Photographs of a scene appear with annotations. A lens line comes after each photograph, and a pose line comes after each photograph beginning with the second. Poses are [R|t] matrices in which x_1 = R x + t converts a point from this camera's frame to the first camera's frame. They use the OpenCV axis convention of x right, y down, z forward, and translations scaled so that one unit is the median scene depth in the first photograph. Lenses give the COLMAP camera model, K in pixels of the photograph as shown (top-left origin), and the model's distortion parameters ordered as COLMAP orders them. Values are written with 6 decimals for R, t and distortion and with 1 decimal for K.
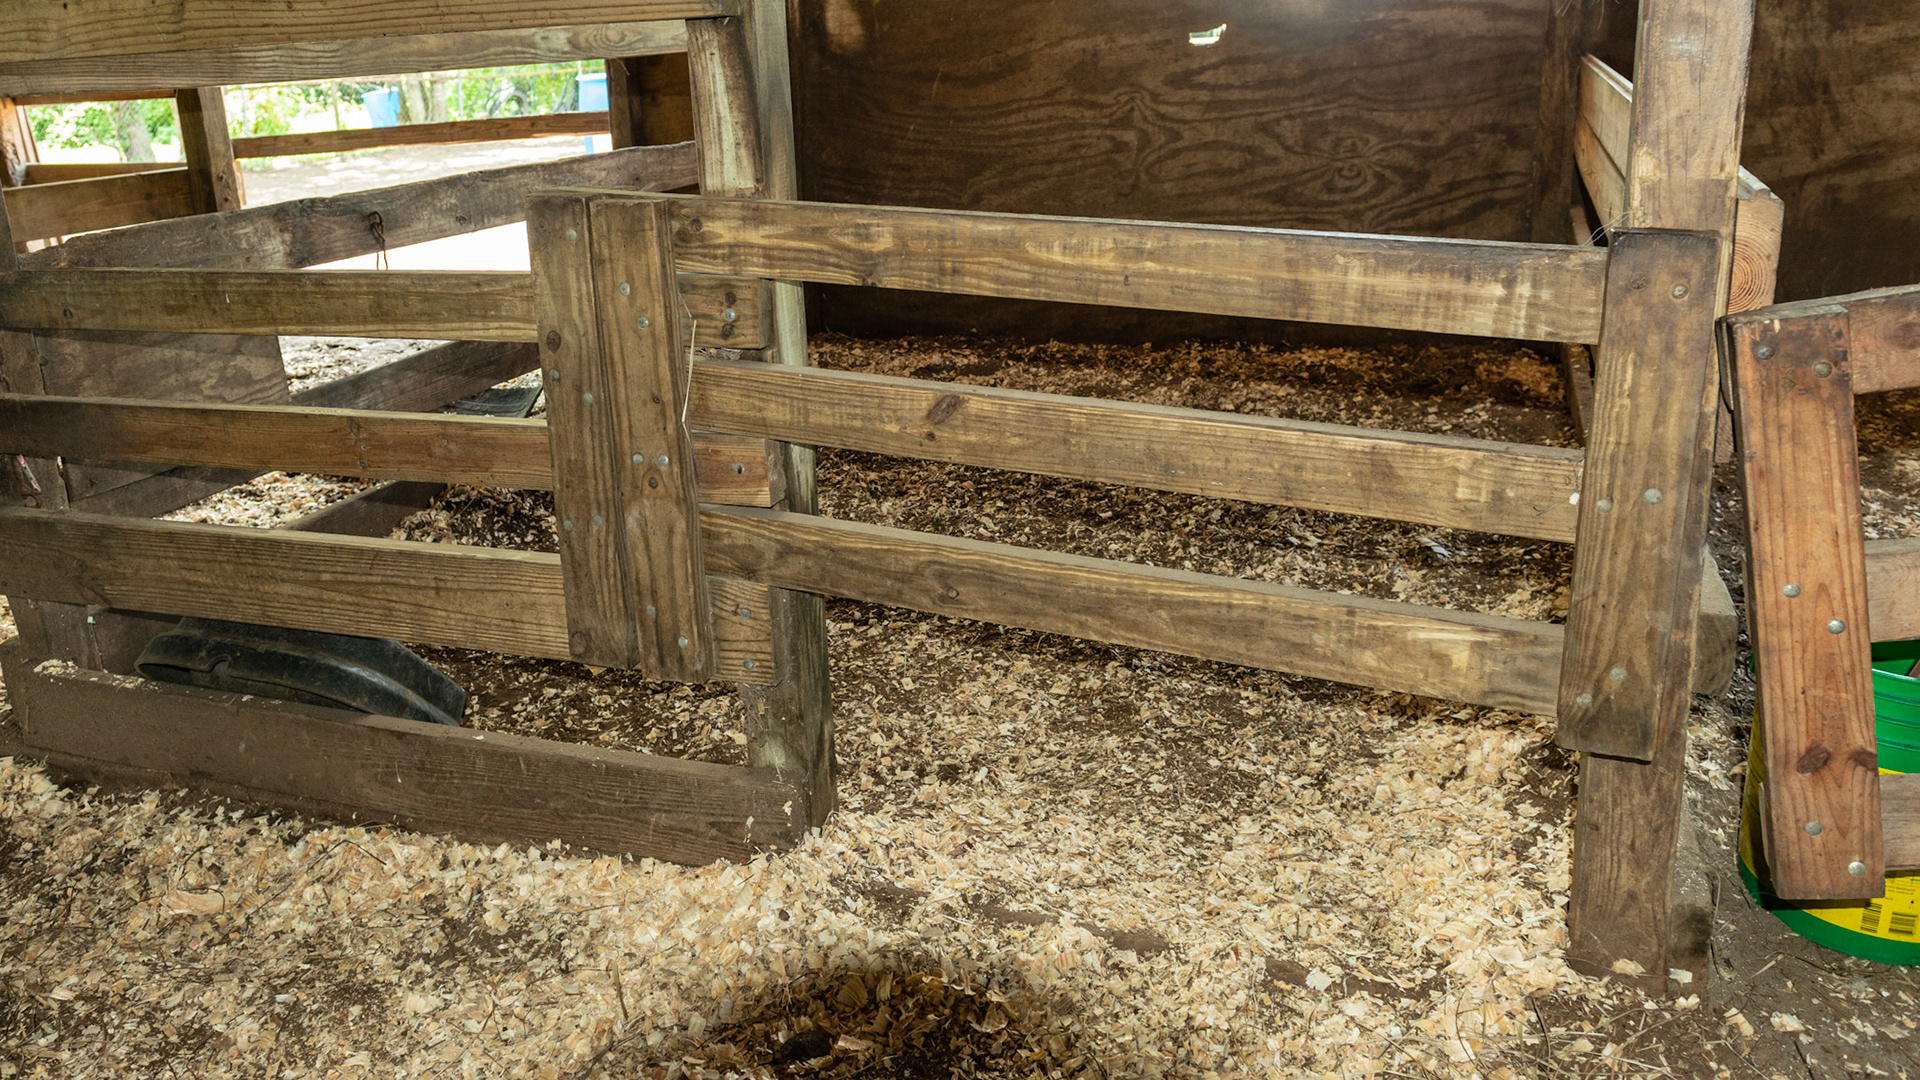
lens RADIAL K [[1578.0, 0, 961.1], [0, 1578.0, 445.6], [0, 0, 1]] dist [0.002391, -0.010658]
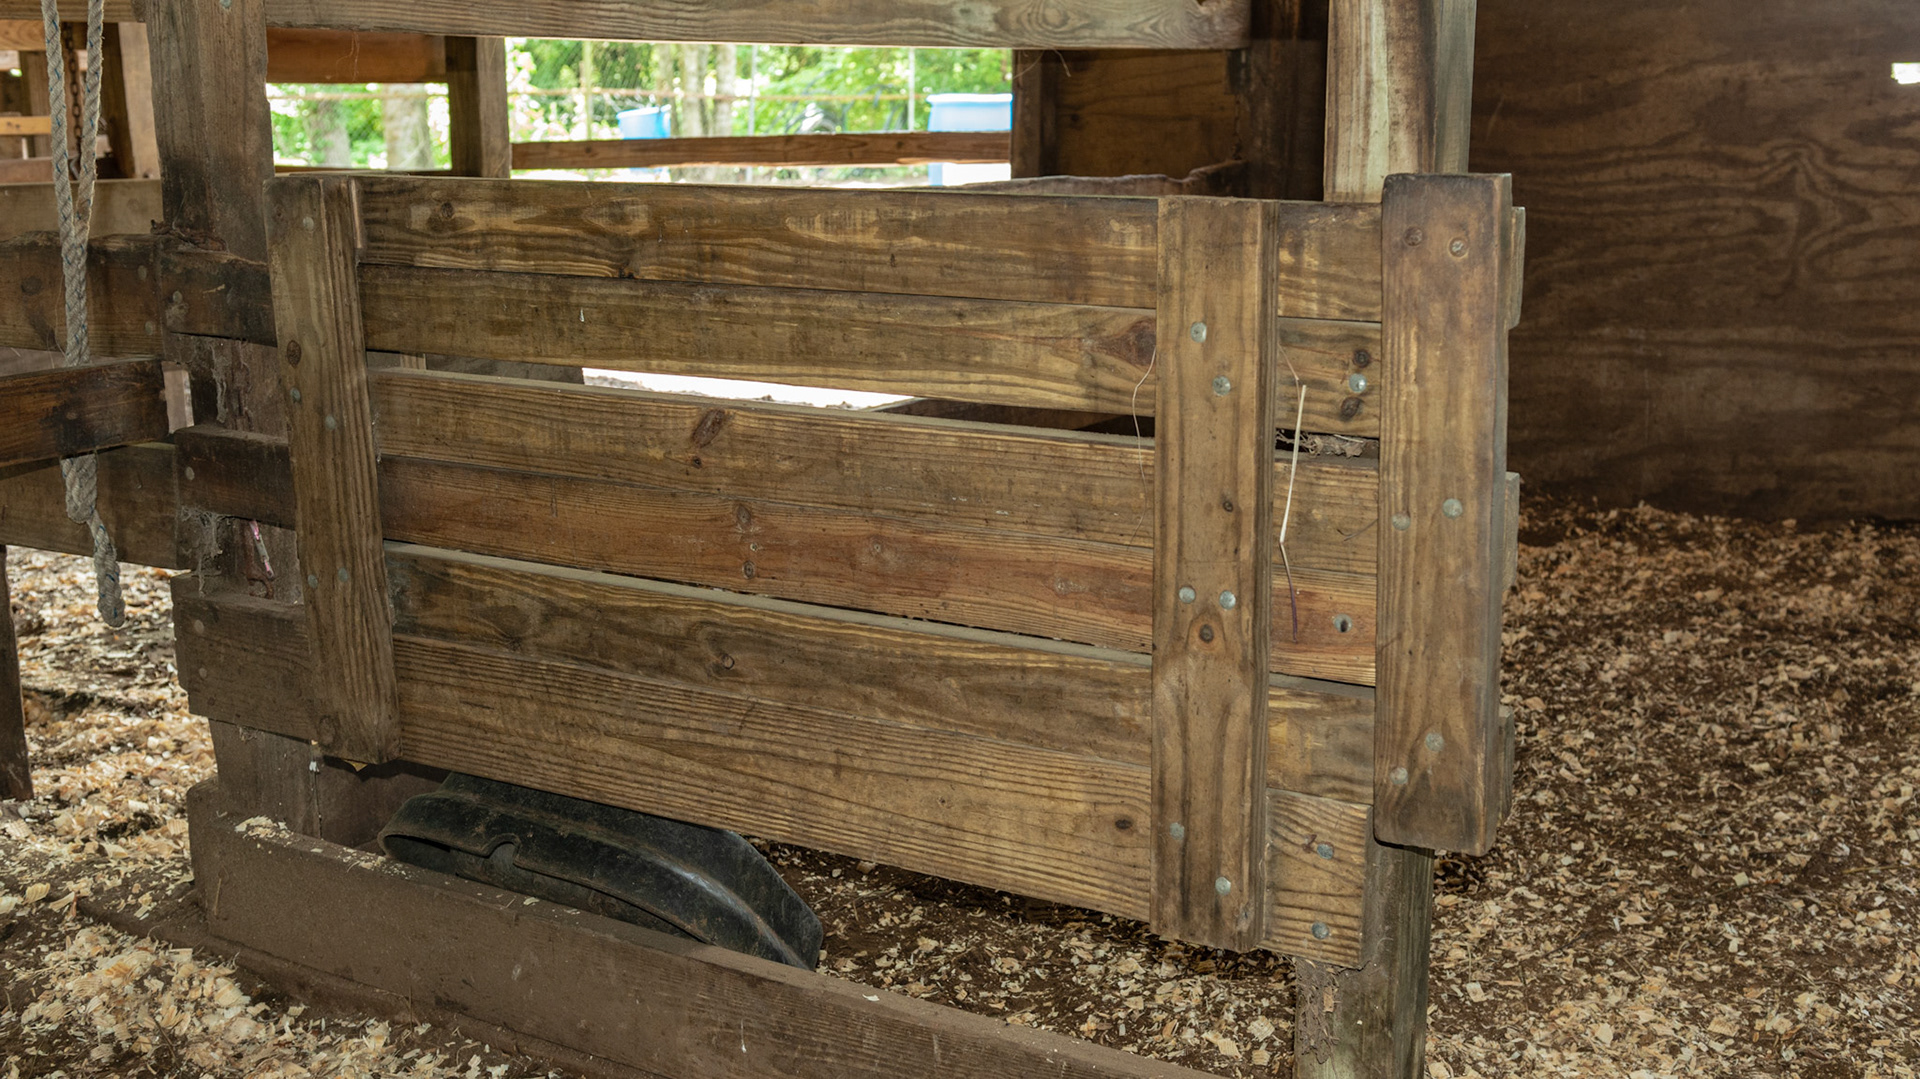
lens RADIAL K [[2143.9, 0, 960.0], [0, 2143.9, 539.5], [0, 0, 1]] dist [-0.021353, 0.000494]
pose [[0.986172, 0.084973, -0.142280, -0.138541], [-0.093239, 0.994261, -0.052458, 0.032652], [0.137005, 0.064998, 0.988435, 0.090263]]
